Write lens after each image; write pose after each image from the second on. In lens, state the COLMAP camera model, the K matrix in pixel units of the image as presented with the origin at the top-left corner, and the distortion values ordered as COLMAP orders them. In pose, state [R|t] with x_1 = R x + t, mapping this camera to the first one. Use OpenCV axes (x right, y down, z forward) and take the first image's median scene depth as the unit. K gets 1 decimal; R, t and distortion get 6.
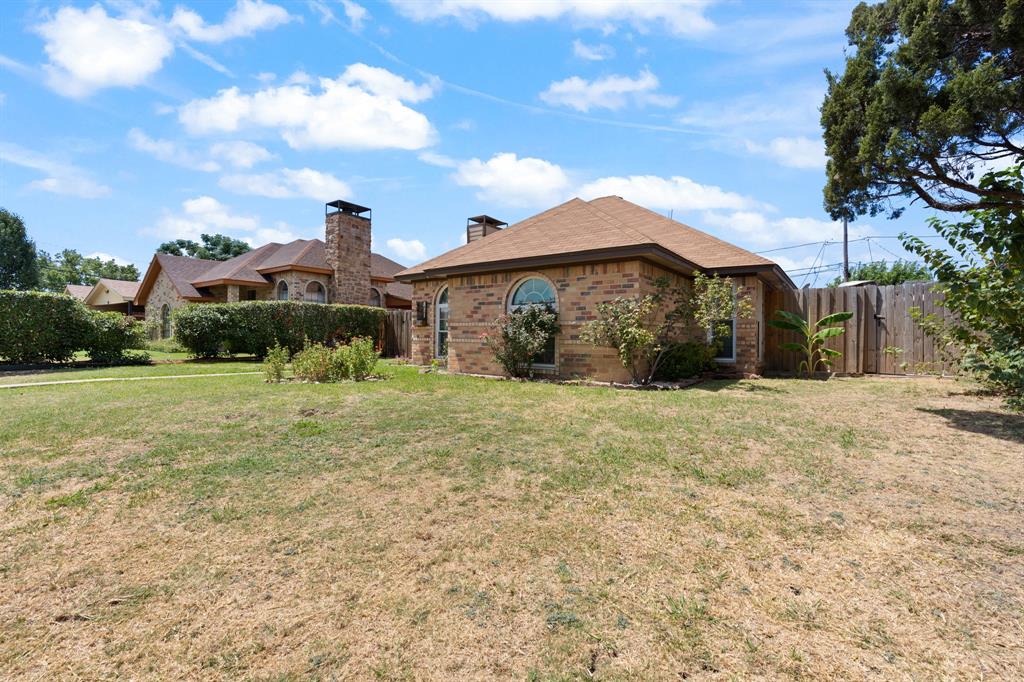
lens RADIAL K [[463.6, 0, 513.2], [0, 463.6, 337.6], [0, 0, 1]] dist [-0.003086, 0.000581]
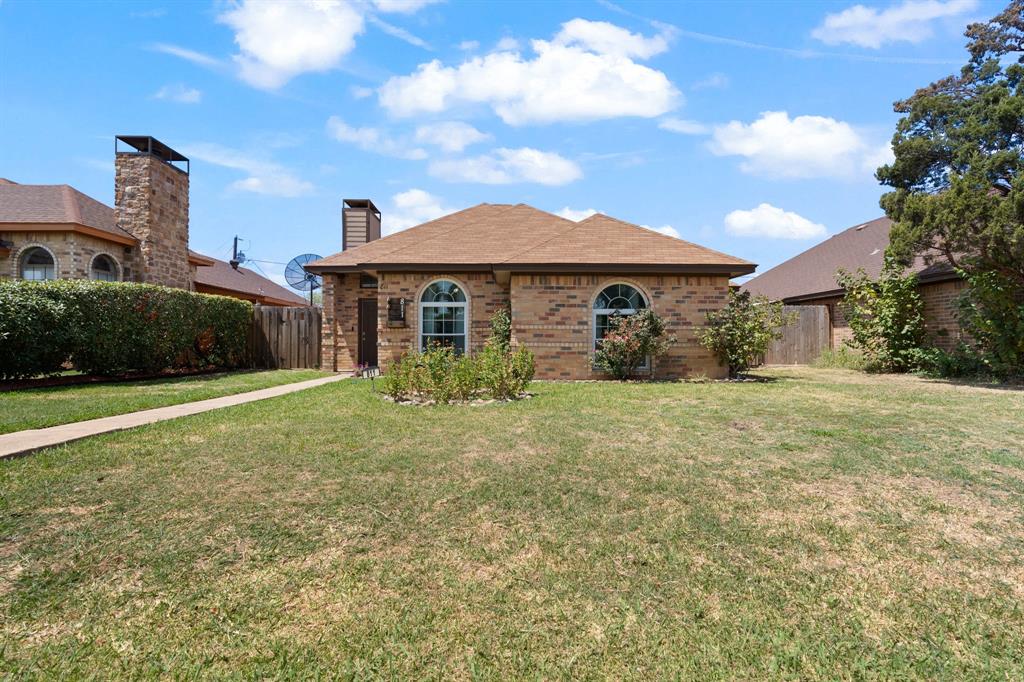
lens RADIAL K [[463.6, 0, 513.2], [0, 463.6, 337.6], [0, 0, 1]] dist [-0.003086, 0.000581]
pose [[0.793097, 0.002575, 0.609089, -0.706892], [0.003075, 0.999961, -0.008232, -0.000185], [-0.609087, 0.008402, 0.793059, 0.300279]]
